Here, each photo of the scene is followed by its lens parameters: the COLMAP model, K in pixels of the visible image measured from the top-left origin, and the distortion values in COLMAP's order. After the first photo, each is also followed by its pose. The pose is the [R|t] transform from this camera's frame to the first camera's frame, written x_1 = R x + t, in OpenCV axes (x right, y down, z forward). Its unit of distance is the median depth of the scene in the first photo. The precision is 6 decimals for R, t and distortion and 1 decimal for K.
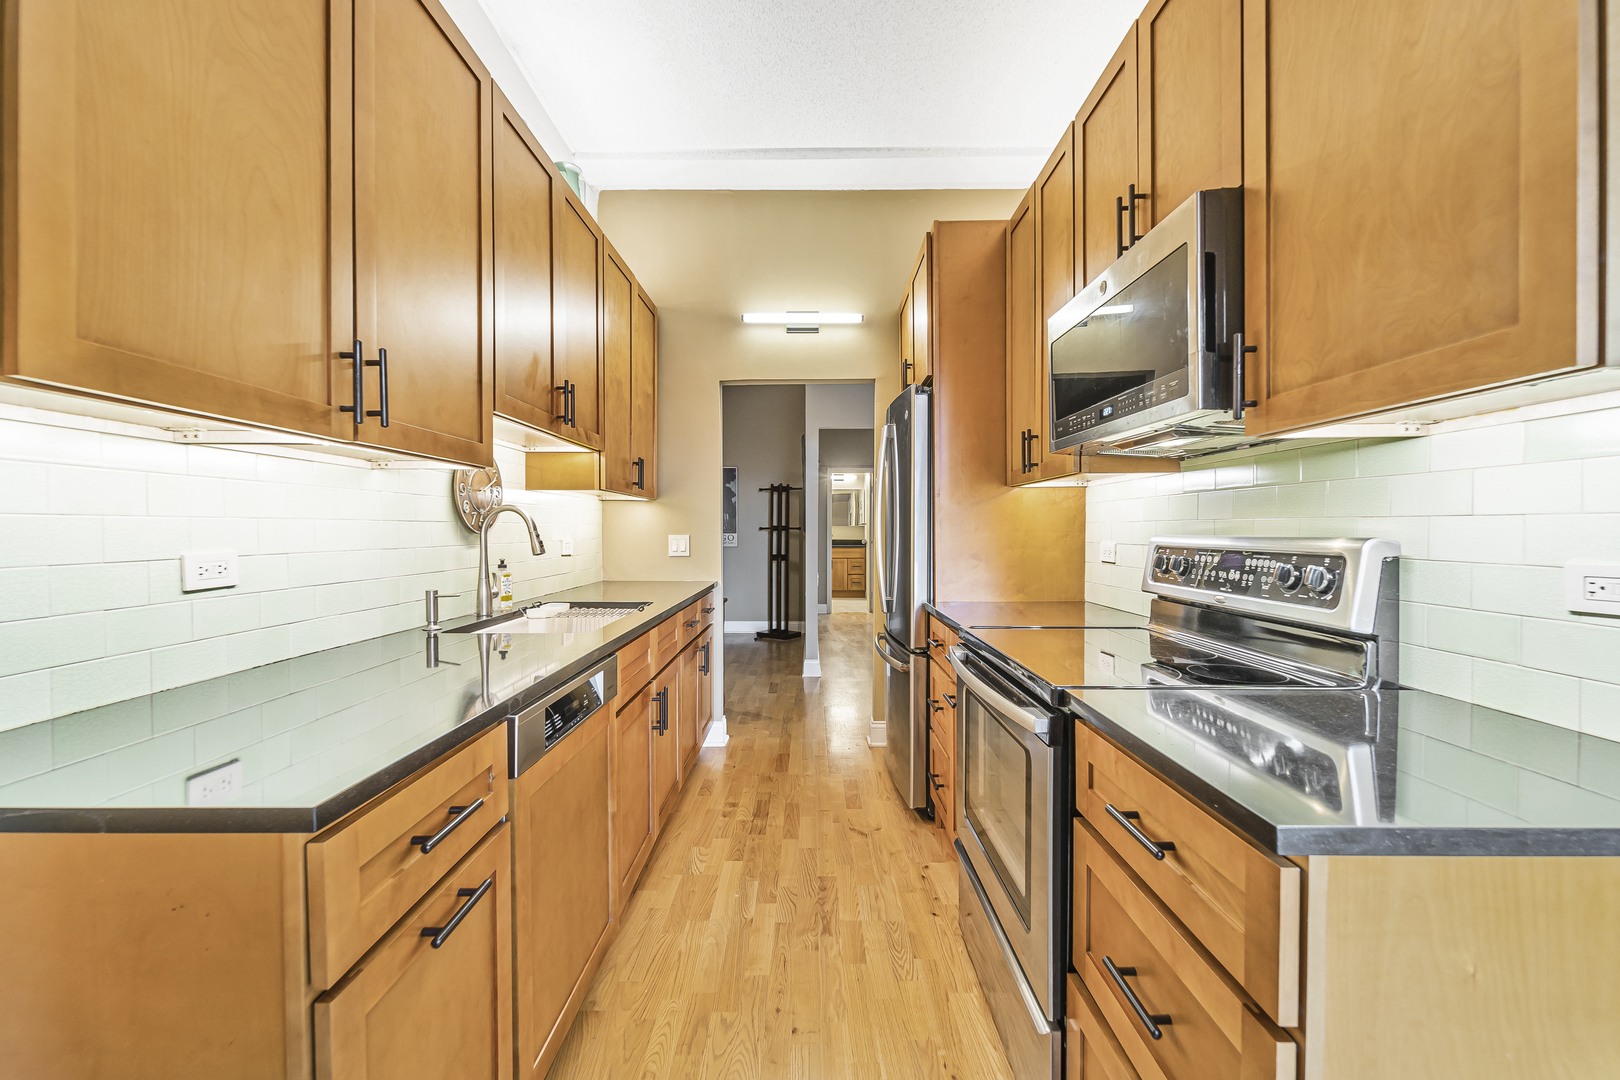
lens RADIAL K [[653.6, 0, 810.0], [0, 653.6, 540.0], [0, 0, 1]] dist [0.000958, -0.000181]
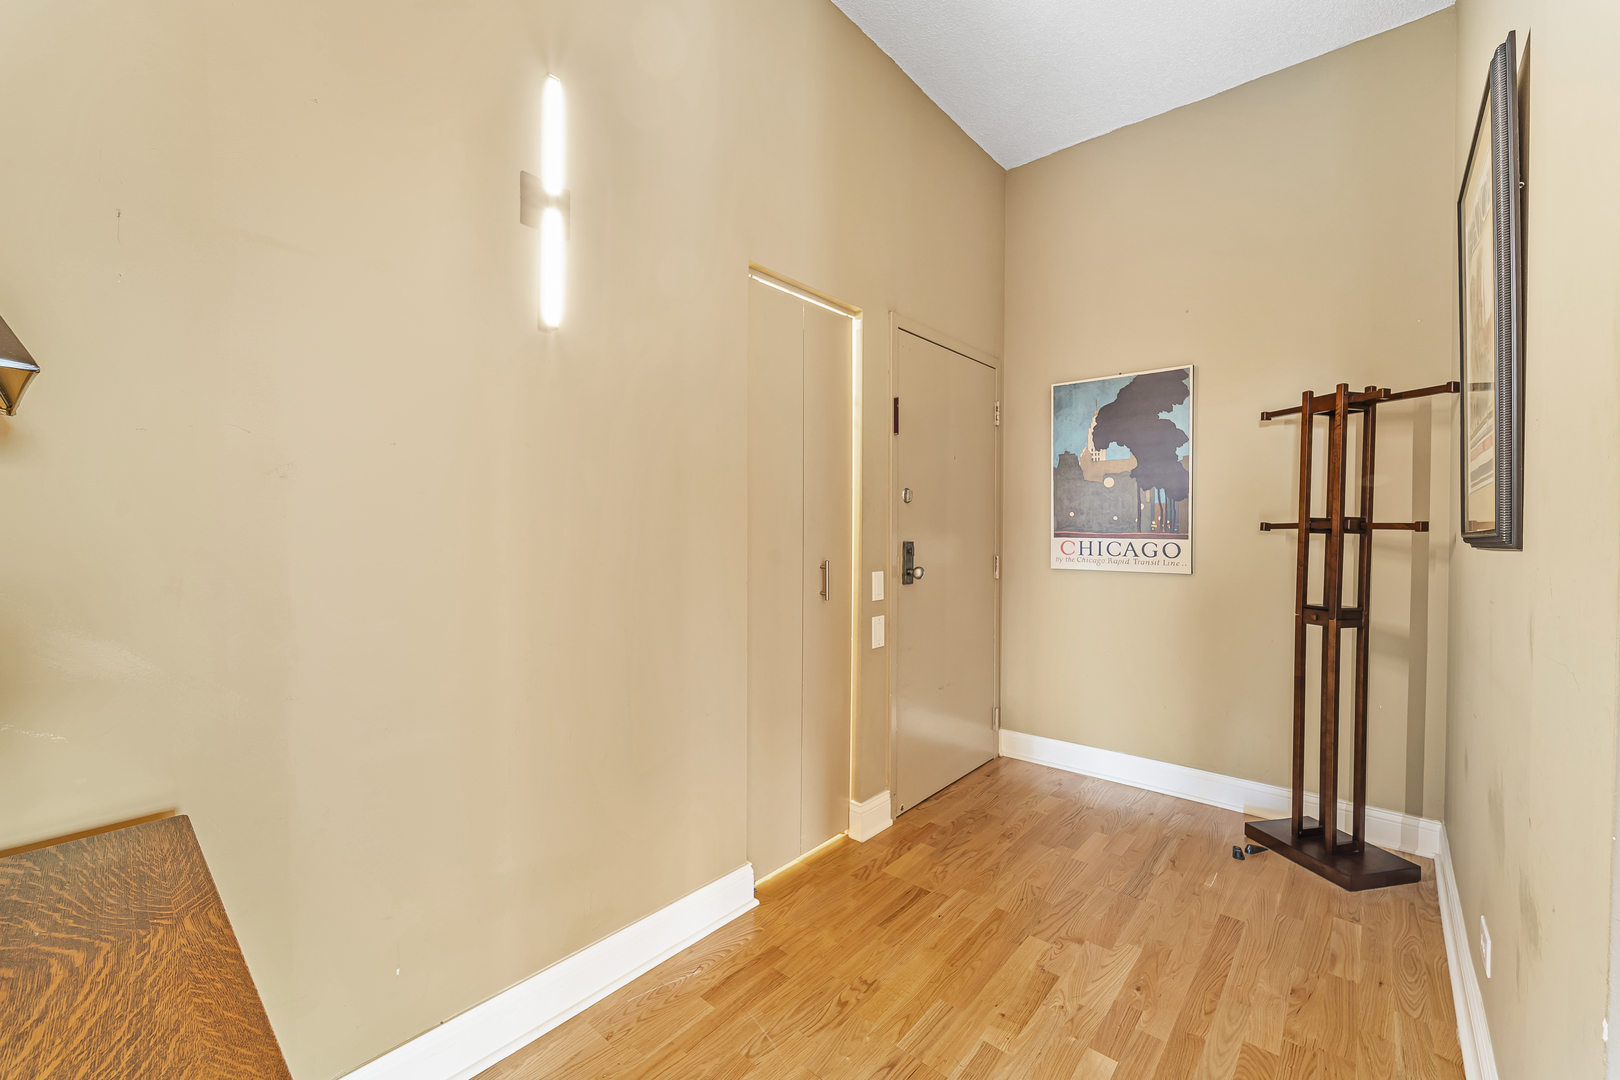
lens RADIAL K [[653.6, 0, 810.0], [0, 653.6, 540.0], [0, 0, 1]] dist [0.000958, -0.000181]
pose [[0.750011, 0.013055, -0.661296, -0.026860], [-0.000795, 0.999822, 0.018836, -0.016801], [0.661425, -0.013601, 0.749888, 0.572932]]
